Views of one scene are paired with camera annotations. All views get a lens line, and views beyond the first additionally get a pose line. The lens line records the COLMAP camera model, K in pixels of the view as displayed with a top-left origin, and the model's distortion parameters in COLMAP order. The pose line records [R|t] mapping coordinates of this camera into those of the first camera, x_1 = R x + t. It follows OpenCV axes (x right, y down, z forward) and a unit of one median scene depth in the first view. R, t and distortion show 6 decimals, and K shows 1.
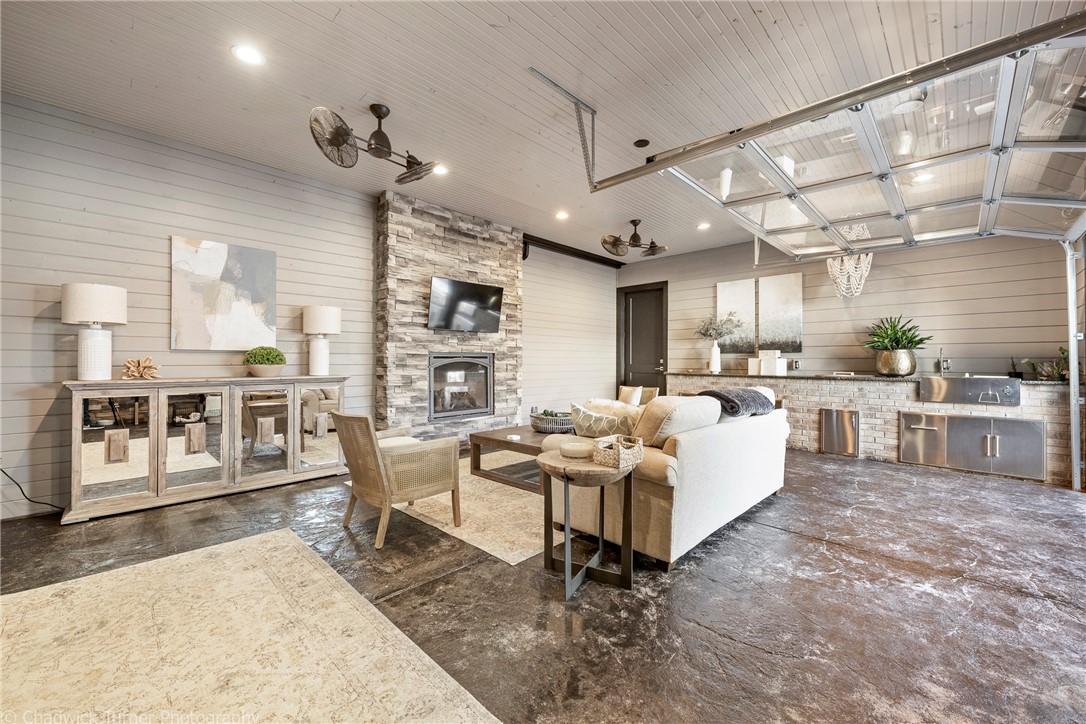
lens RADIAL K [[429.6, 0, 546.1], [0, 429.6, 359.4], [0, 0, 1]] dist [-0.003006, -0.000980]
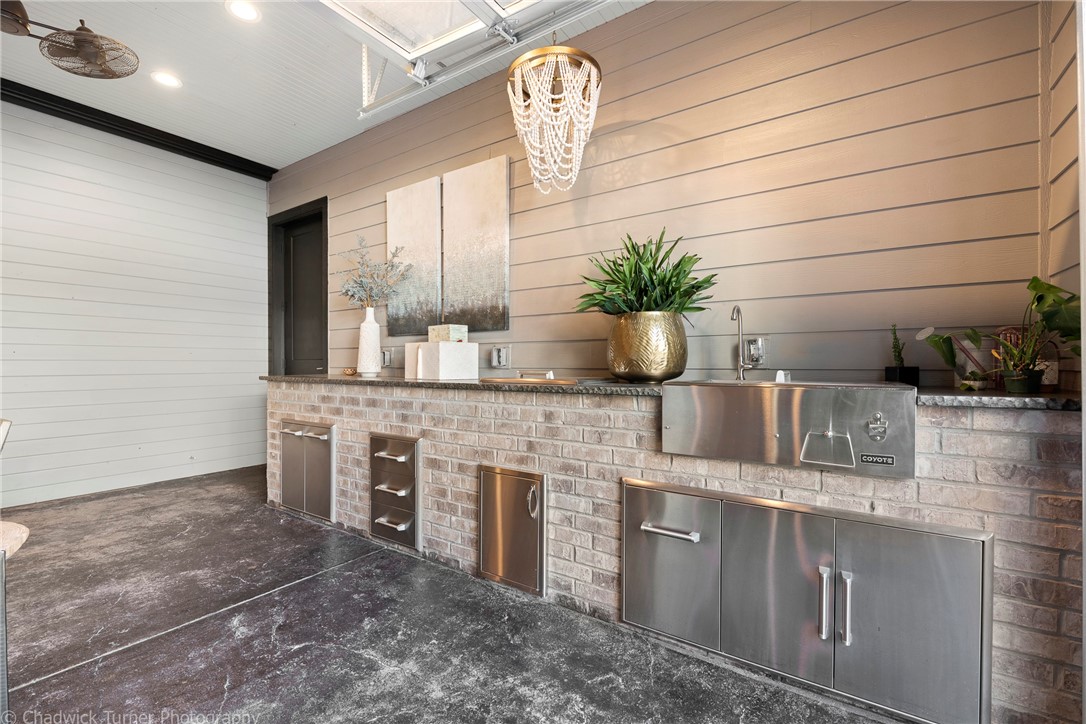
lens RADIAL K [[478.3, 0, 541.0], [0, 478.3, 371.1], [0, 0, 1]] dist [0.000485, -0.000340]
pose [[0.983640, -0.004896, 0.180079, 0.654543], [0.001613, 0.999830, 0.018370, 0.022794], [-0.180138, -0.017779, 0.983481, 0.593186]]
